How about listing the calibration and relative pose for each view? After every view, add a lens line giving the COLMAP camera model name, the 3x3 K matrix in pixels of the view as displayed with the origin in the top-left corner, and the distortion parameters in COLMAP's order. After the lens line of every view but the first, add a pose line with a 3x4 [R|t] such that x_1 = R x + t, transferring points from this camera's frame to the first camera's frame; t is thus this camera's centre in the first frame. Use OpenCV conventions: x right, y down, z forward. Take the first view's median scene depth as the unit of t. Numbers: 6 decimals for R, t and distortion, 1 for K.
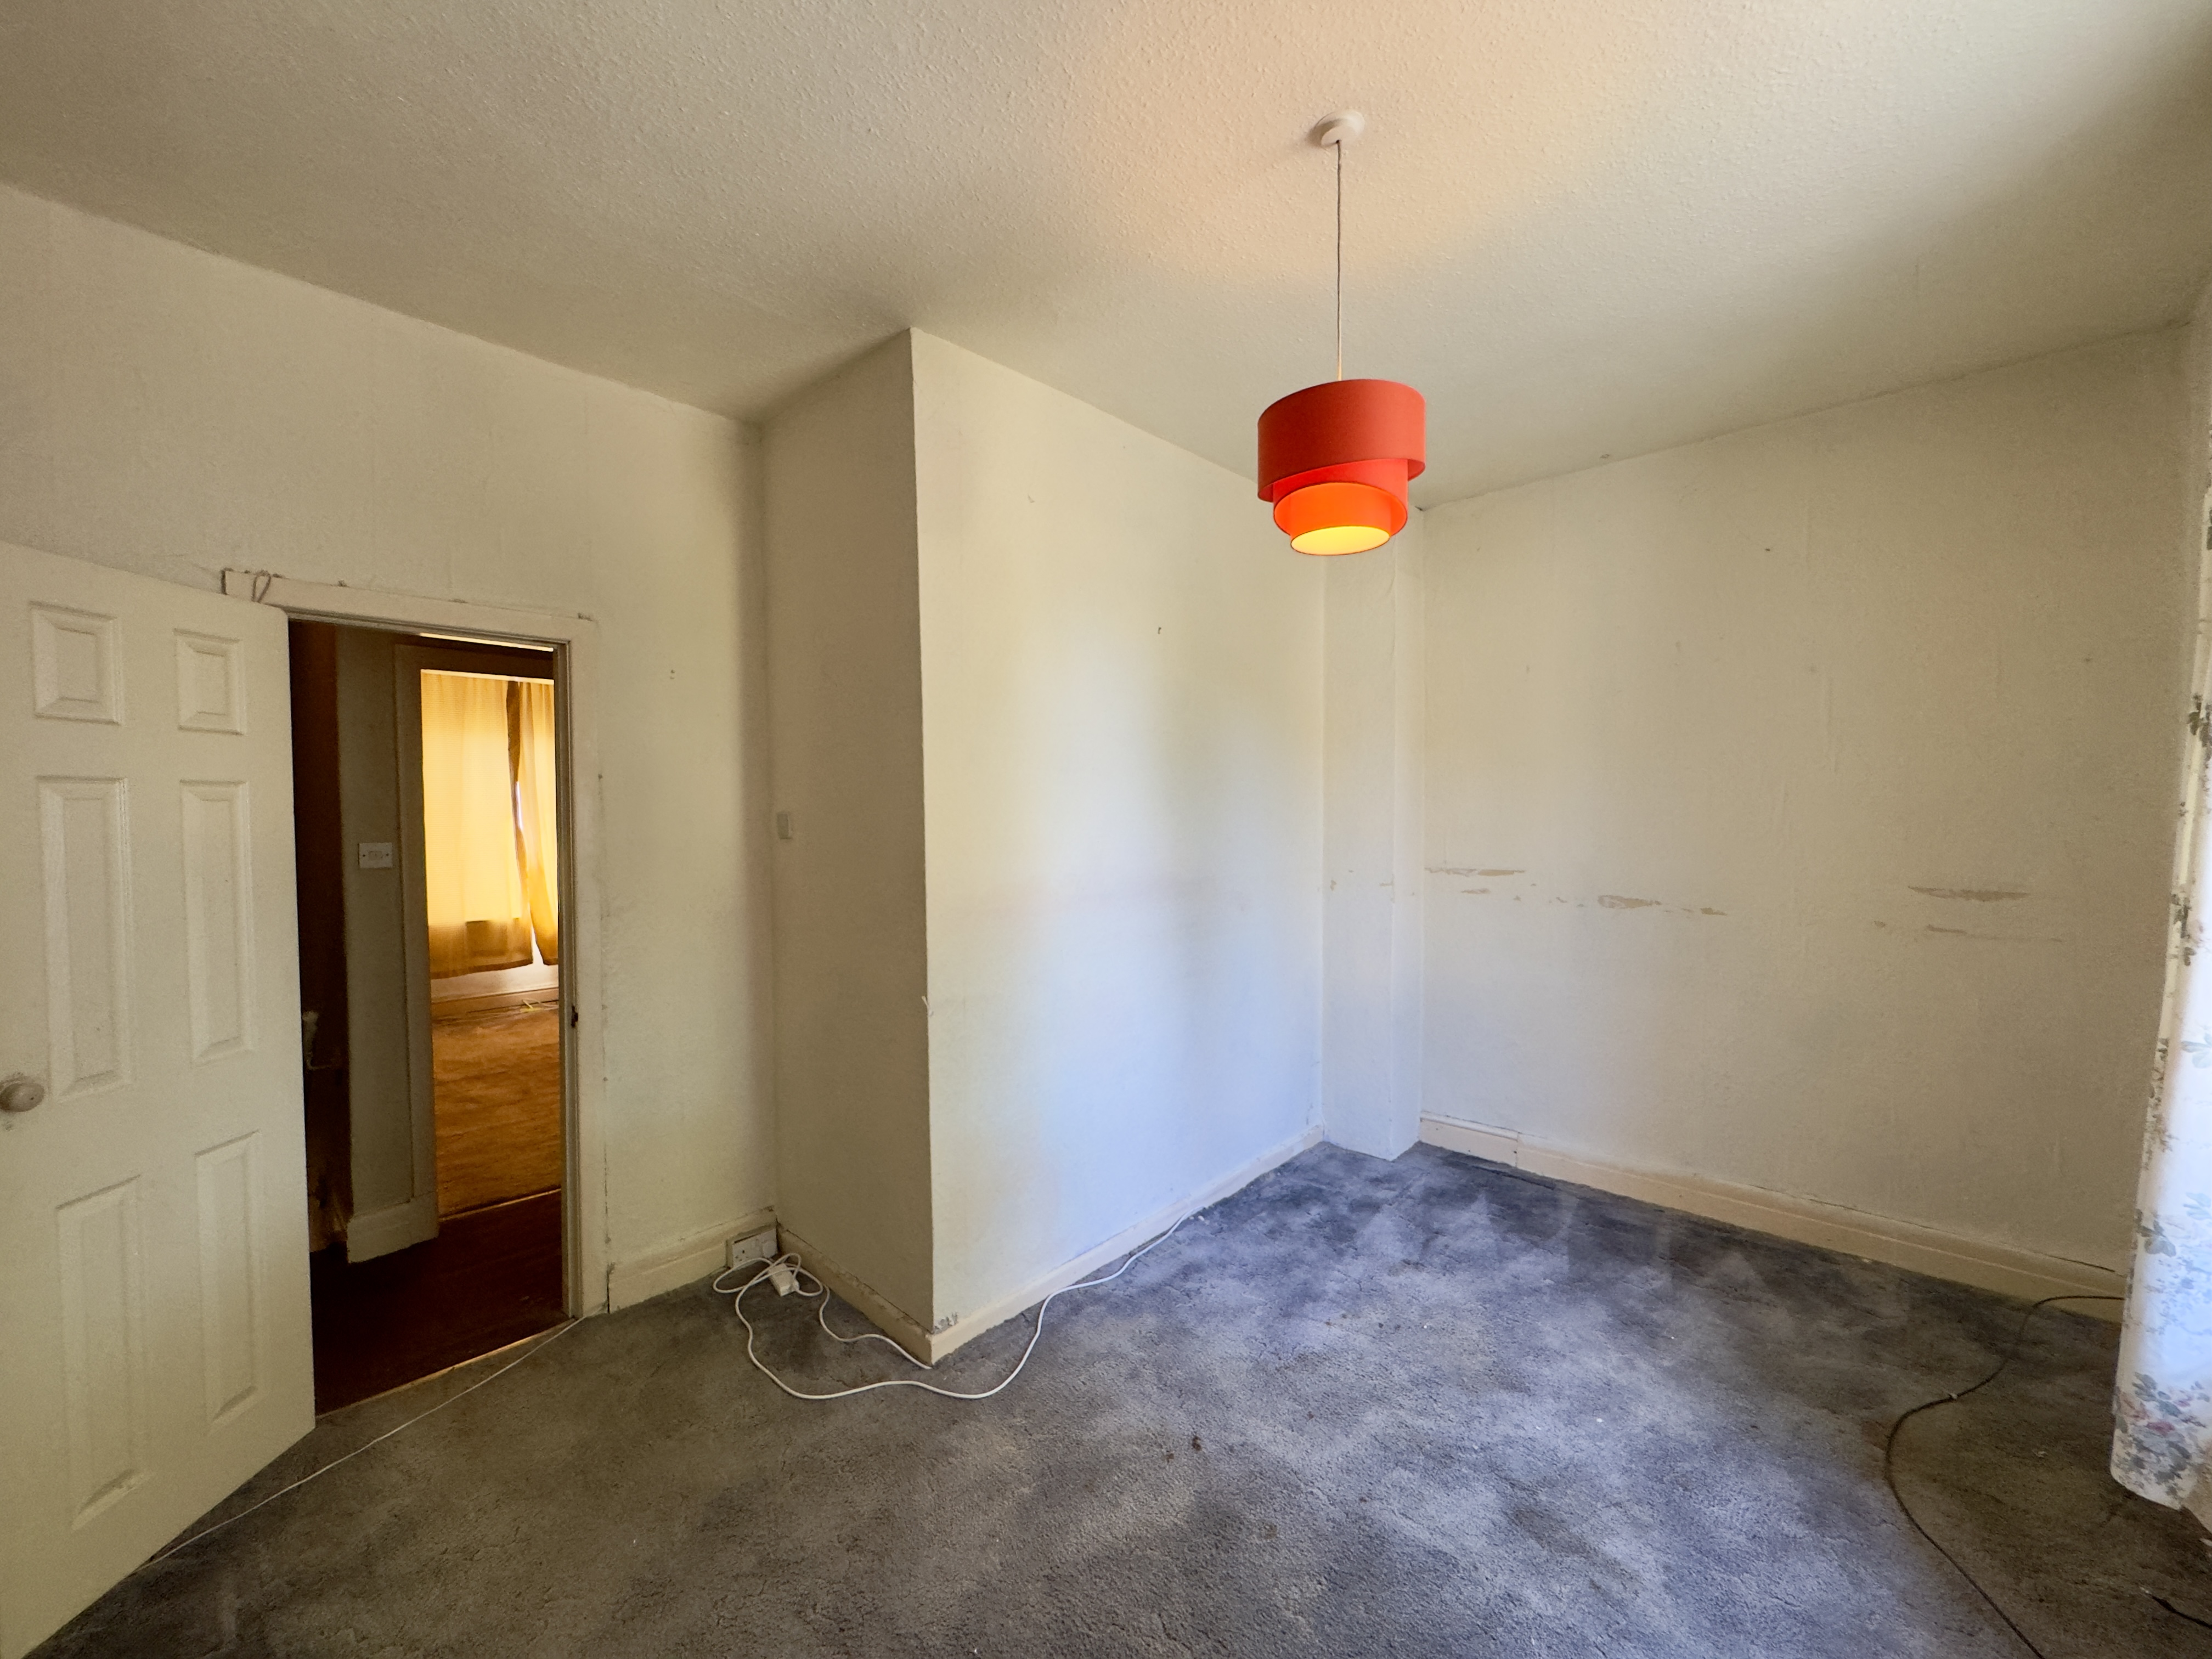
lens RADIAL K [[885.1, 0, 1101.9], [0, 885.1, 834.2], [0, 0, 1]] dist [-0.001883, 0.000484]
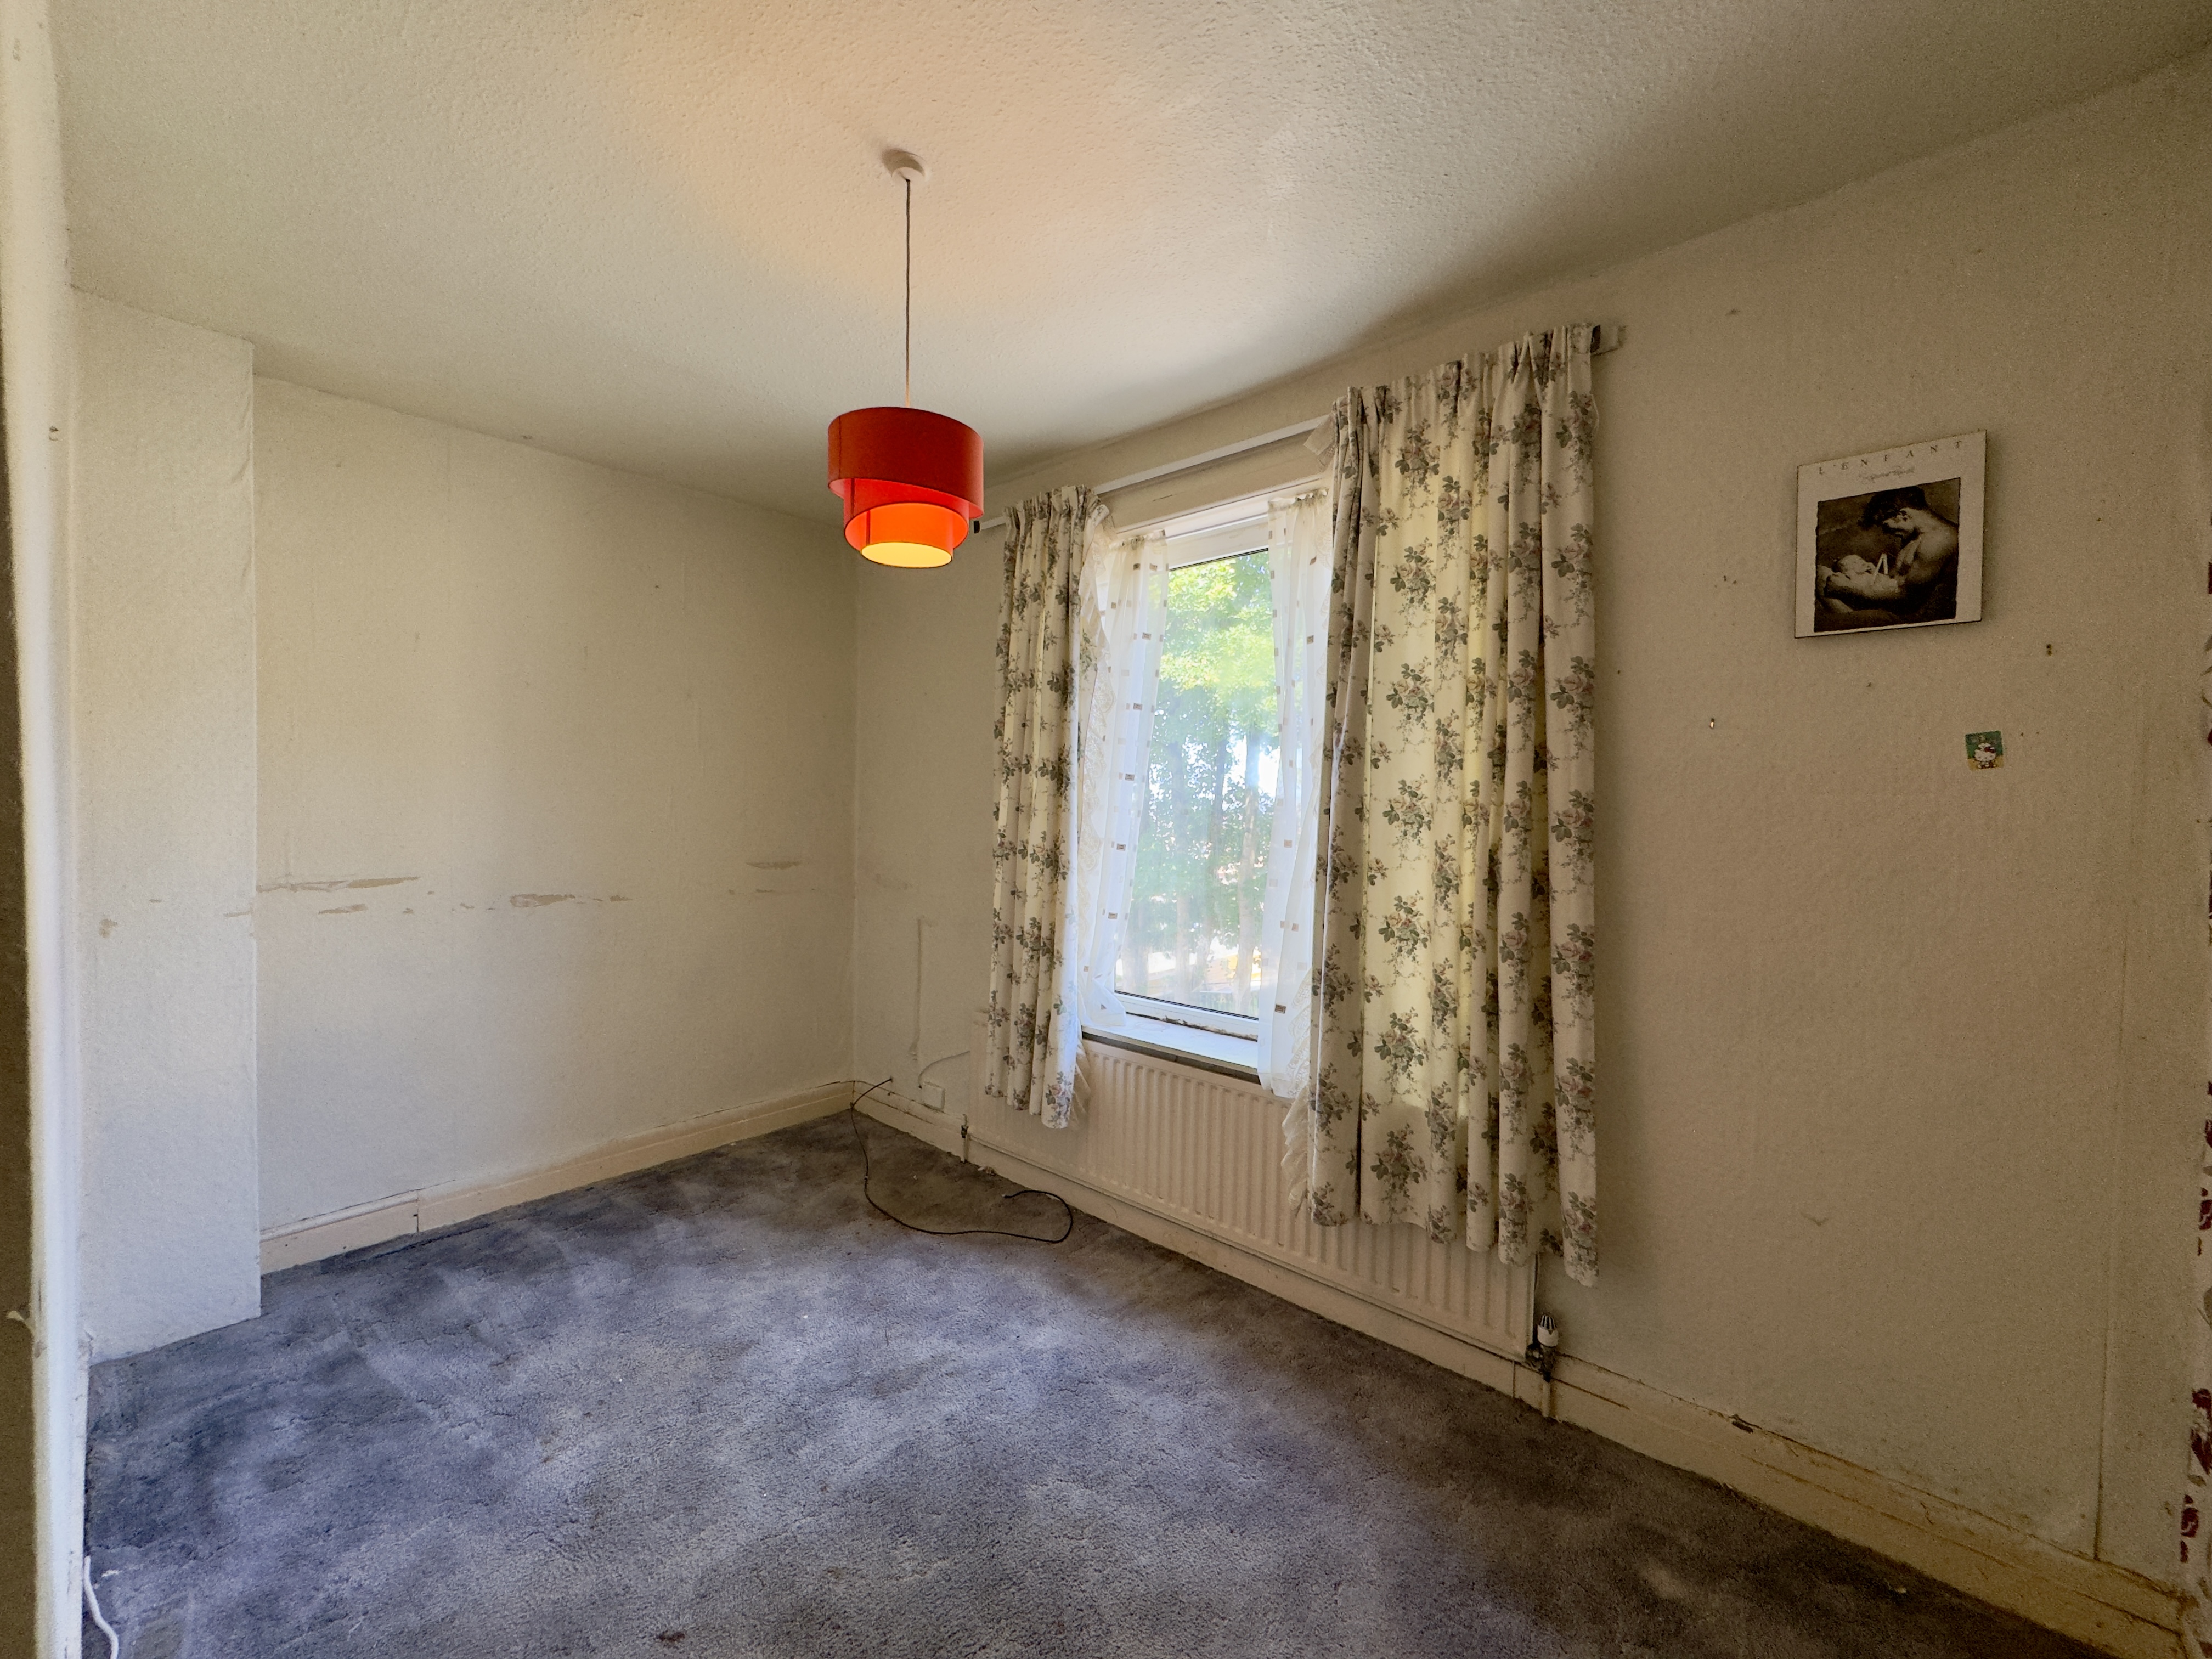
lens RADIAL K [[885.1, 0, 1102.8], [0, 885.1, 830.8], [0, 0, 1]] dist [-0.001883, 0.000484]
pose [[-0.029805, -0.022129, 0.999311, -0.484886], [0.019921, 0.999543, 0.022728, -0.011141], [-0.999357, 0.020584, -0.029350, 0.474916]]
